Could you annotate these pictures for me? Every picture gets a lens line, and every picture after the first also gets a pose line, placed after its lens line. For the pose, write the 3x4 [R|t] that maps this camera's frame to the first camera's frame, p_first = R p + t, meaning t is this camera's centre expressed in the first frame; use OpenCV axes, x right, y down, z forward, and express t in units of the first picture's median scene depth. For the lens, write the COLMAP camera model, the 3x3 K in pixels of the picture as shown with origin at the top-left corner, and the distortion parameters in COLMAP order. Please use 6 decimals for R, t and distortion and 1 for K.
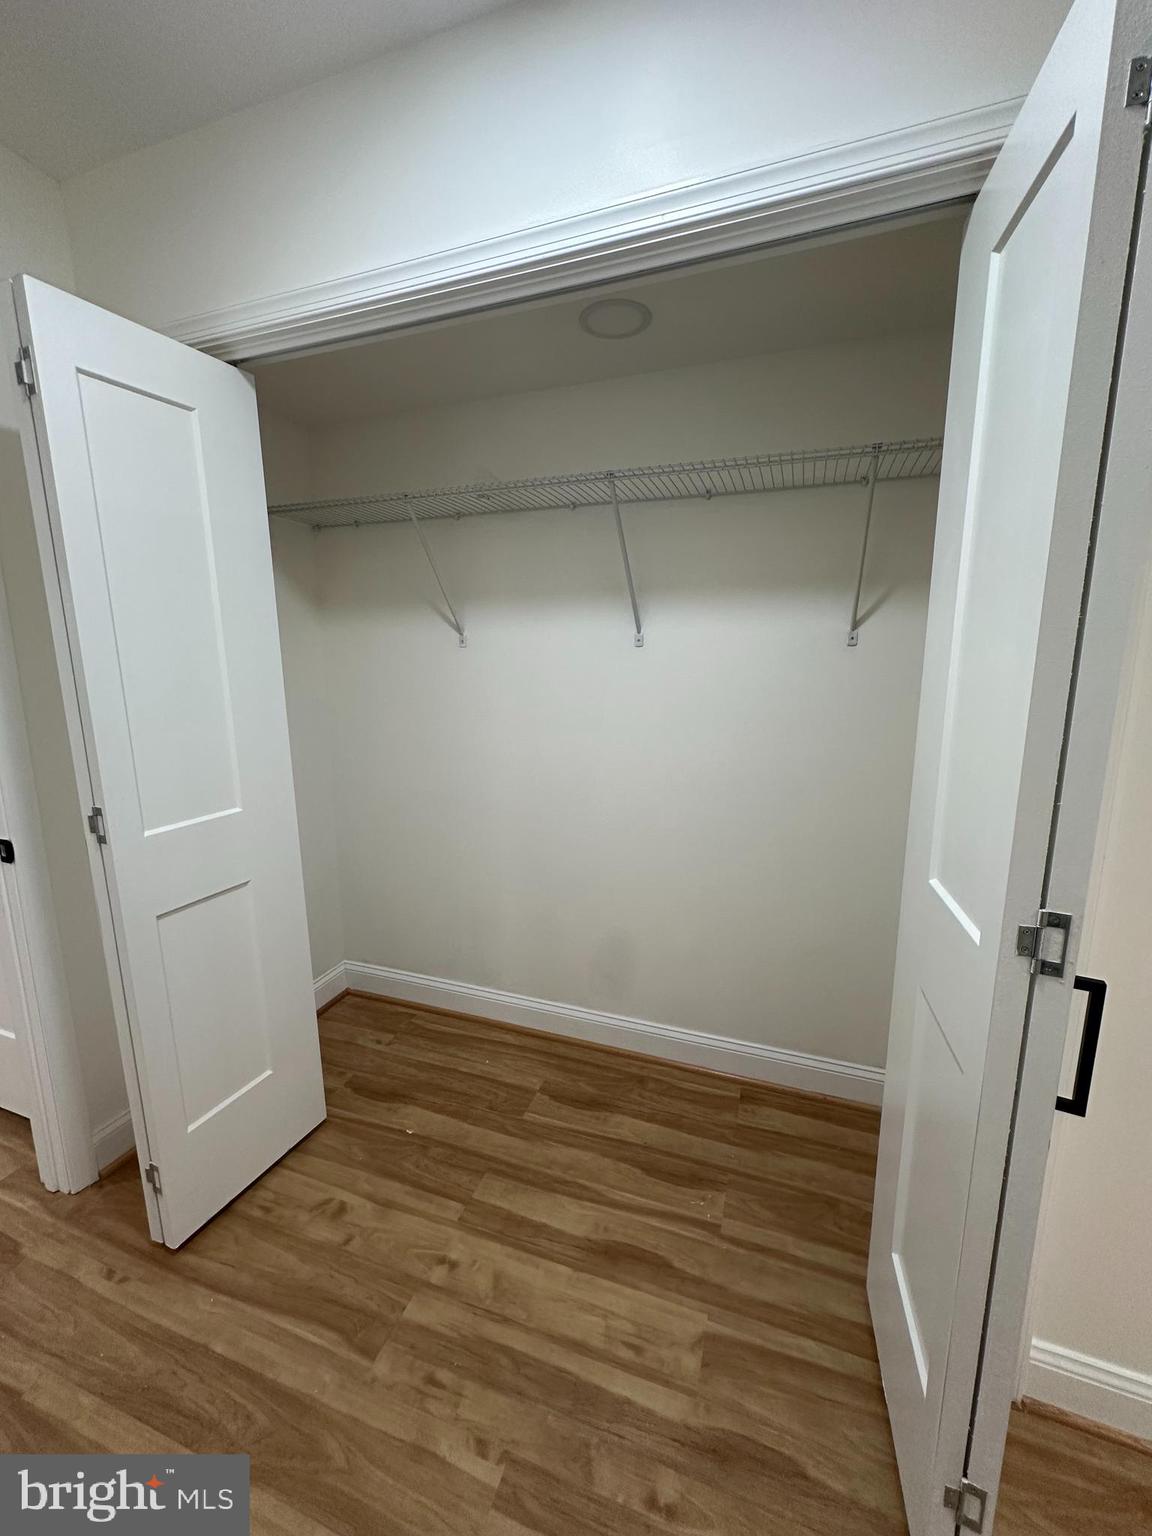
lens RADIAL K [[619.5, 0, 577.0], [0, 619.5, 766.1], [0, 0, 1]] dist [0.003534, 0.000588]
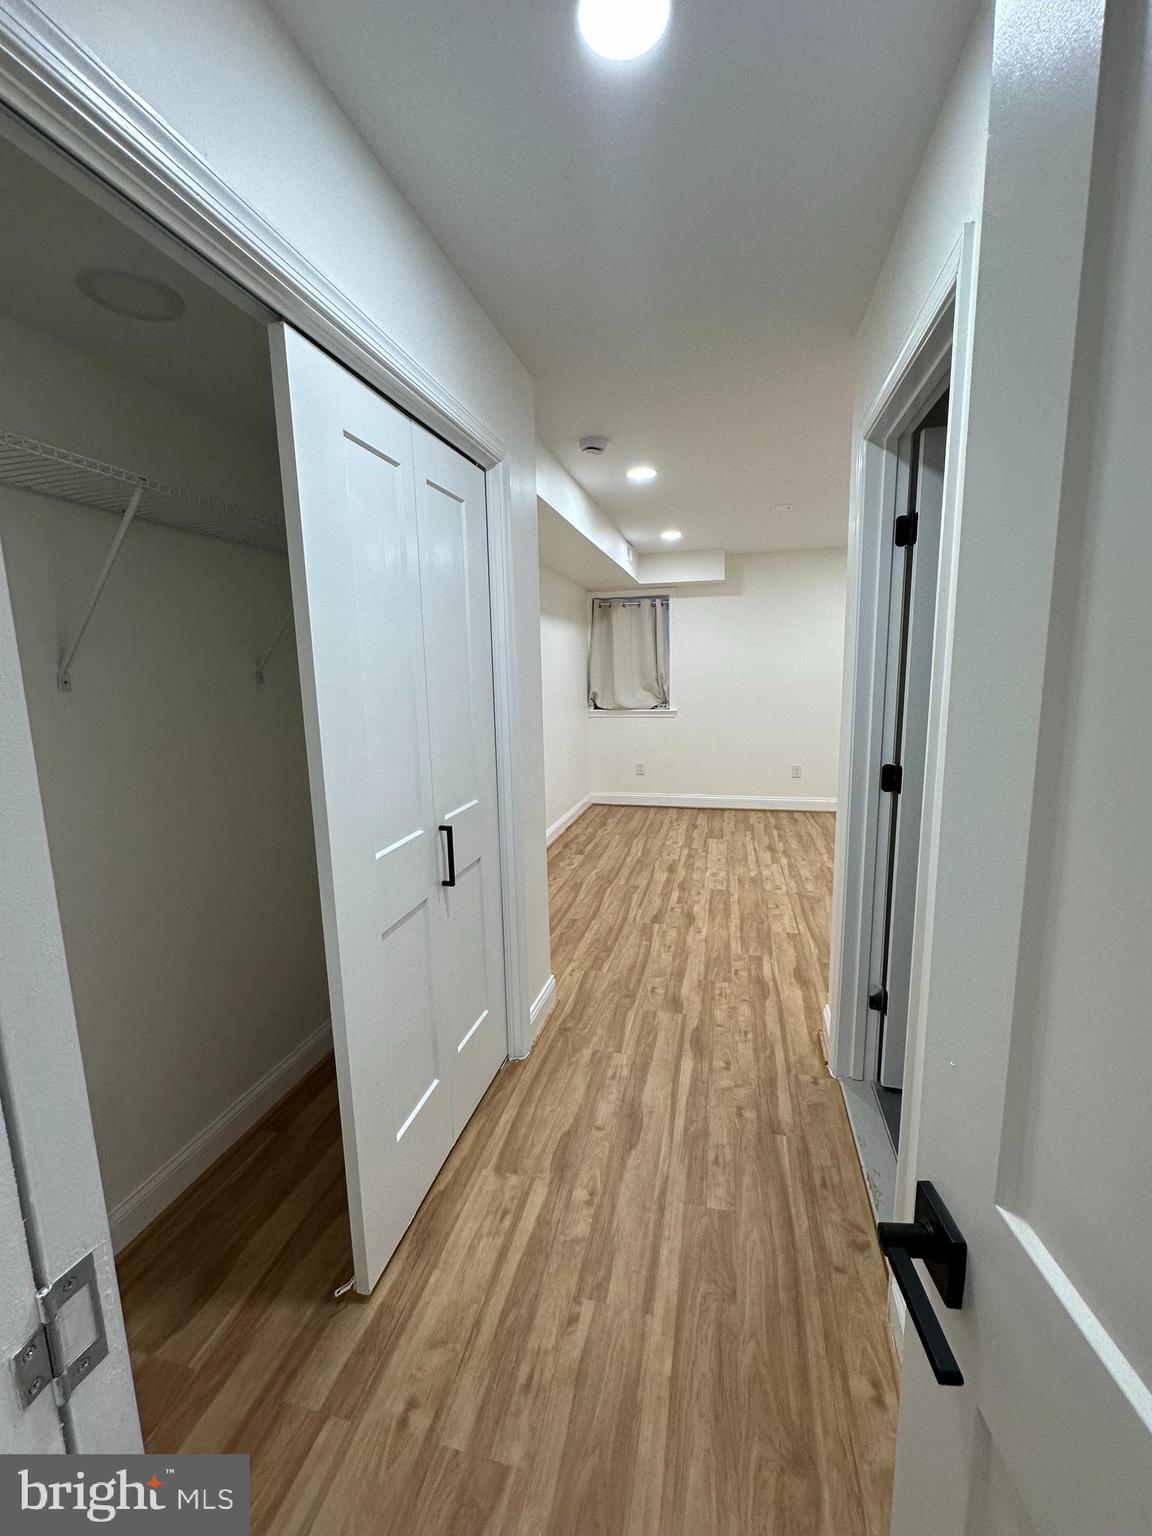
lens RADIAL K [[619.5, 0, 583.5], [0, 619.5, 764.4], [0, 0, 1]] dist [0.003534, 0.000588]
pose [[-0.112819, -0.145062, 0.982969, -1.060439], [0.208132, 0.963888, 0.166134, -0.153777], [-0.971572, 0.223330, -0.078553, 0.724366]]
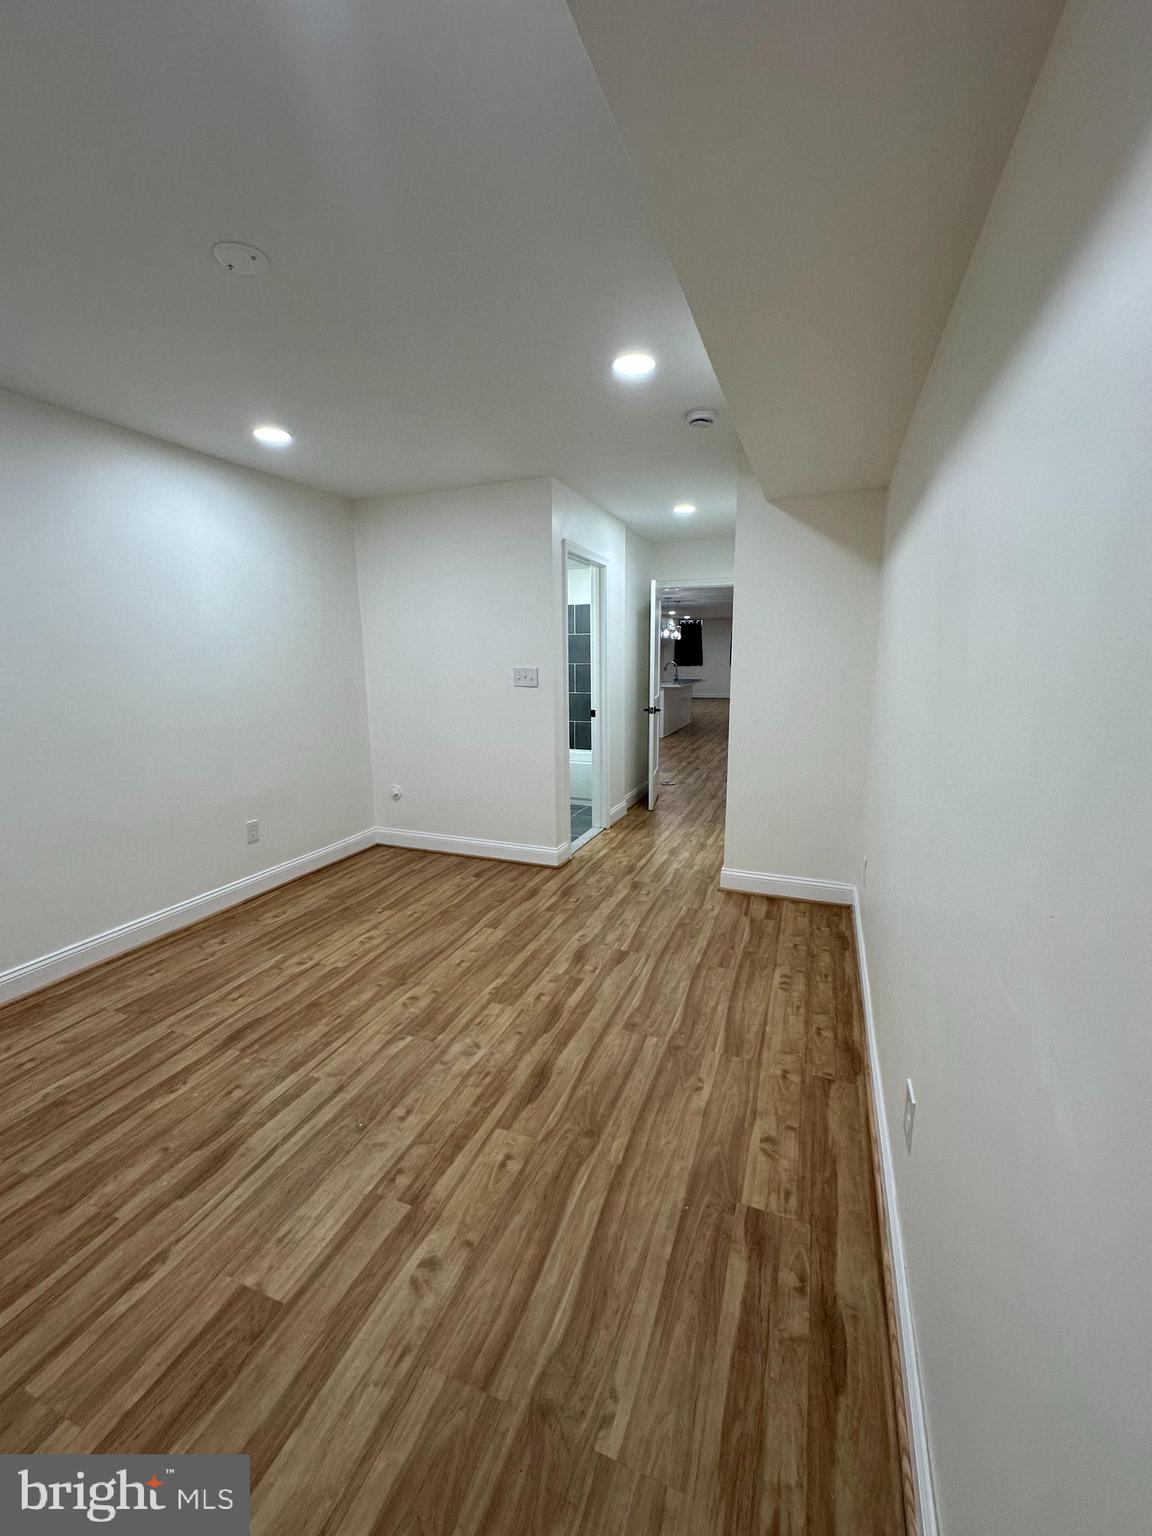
lens RADIAL K [[619.5, 0, 576.2], [0, 619.5, 768.4], [0, 0, 1]] dist [0.003534, 0.000588]
pose [[-0.029625, 0.184846, -0.982321, 3.704492], [-0.181204, 0.965476, 0.187141, -0.032993], [0.982999, 0.183544, 0.004893, 0.035714]]
